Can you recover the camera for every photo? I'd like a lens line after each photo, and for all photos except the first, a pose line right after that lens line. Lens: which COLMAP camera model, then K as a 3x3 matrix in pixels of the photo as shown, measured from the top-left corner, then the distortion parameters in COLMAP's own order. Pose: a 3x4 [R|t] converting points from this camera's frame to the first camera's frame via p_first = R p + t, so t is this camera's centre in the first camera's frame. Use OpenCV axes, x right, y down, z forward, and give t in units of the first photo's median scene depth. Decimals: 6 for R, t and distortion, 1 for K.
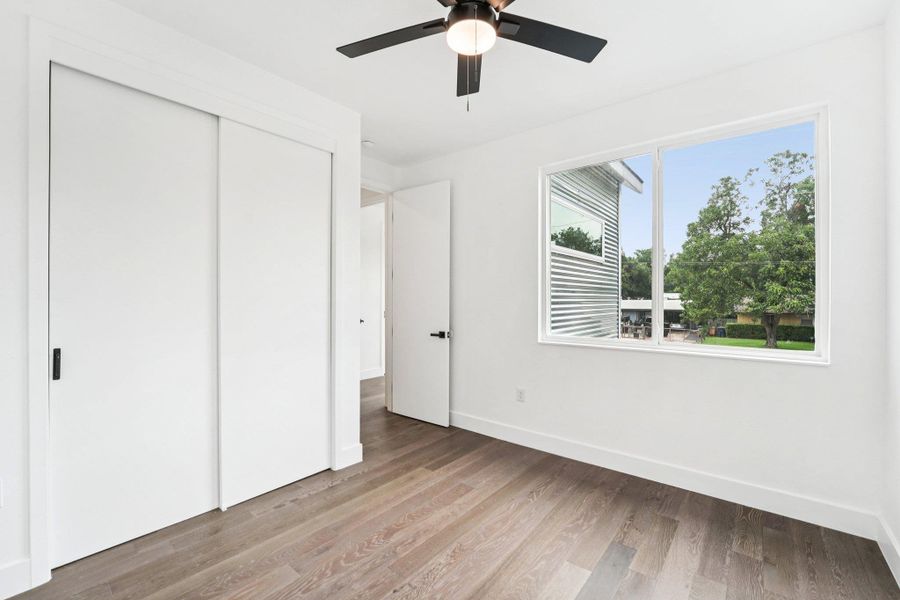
lens RADIAL K [[382.7, 0, 445.8], [0, 382.7, 301.1], [0, 0, 1]] dist [-0.022436, 0.000214]
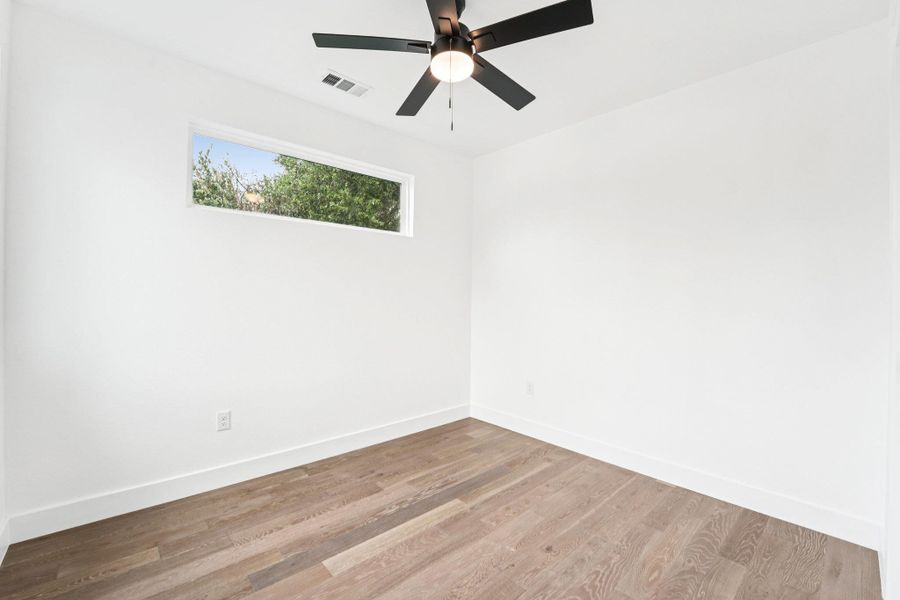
lens RADIAL K [[382.7, 0, 445.8], [0, 382.7, 301.1], [0, 0, 1]] dist [-0.022436, 0.000214]
pose [[-0.990937, -0.016602, 0.133295, -0.022528], [-0.015321, 0.999826, 0.010628, -0.001893], [-0.133448, 0.008490, -0.991019, 0.627002]]
